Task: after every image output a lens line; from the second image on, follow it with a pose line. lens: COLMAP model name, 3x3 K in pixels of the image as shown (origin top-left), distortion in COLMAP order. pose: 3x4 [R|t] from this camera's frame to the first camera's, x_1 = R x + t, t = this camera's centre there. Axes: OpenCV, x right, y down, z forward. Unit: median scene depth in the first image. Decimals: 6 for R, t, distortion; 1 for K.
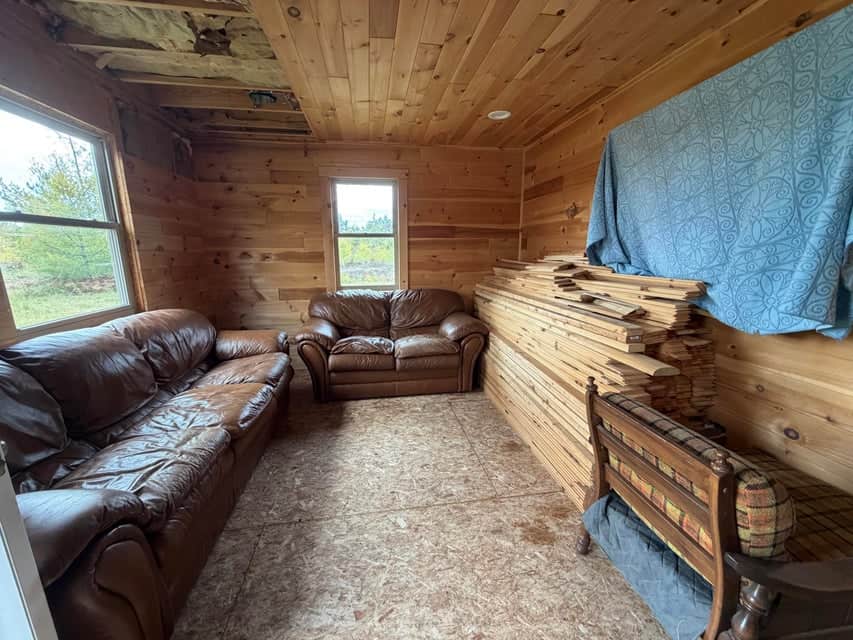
lens RADIAL K [[340.0, 0, 426.5], [0, 340.0, 320.0], [0, 0, 1]] dist [0.001615, -0.000244]
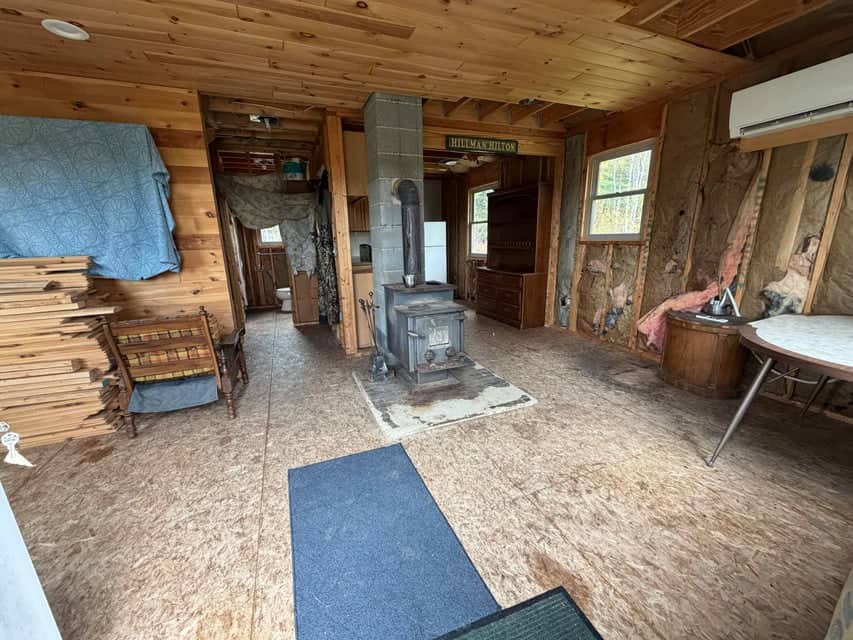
lens RADIAL K [[340.0, 0, 426.5], [0, 340.0, 320.0], [0, 0, 1]] dist [0.001615, -0.000244]
pose [[-0.226946, -0.224933, 0.947576, -1.042485], [0.221962, 0.935411, 0.275206, 0.071352], [-0.948276, 0.272783, -0.162361, -0.103633]]
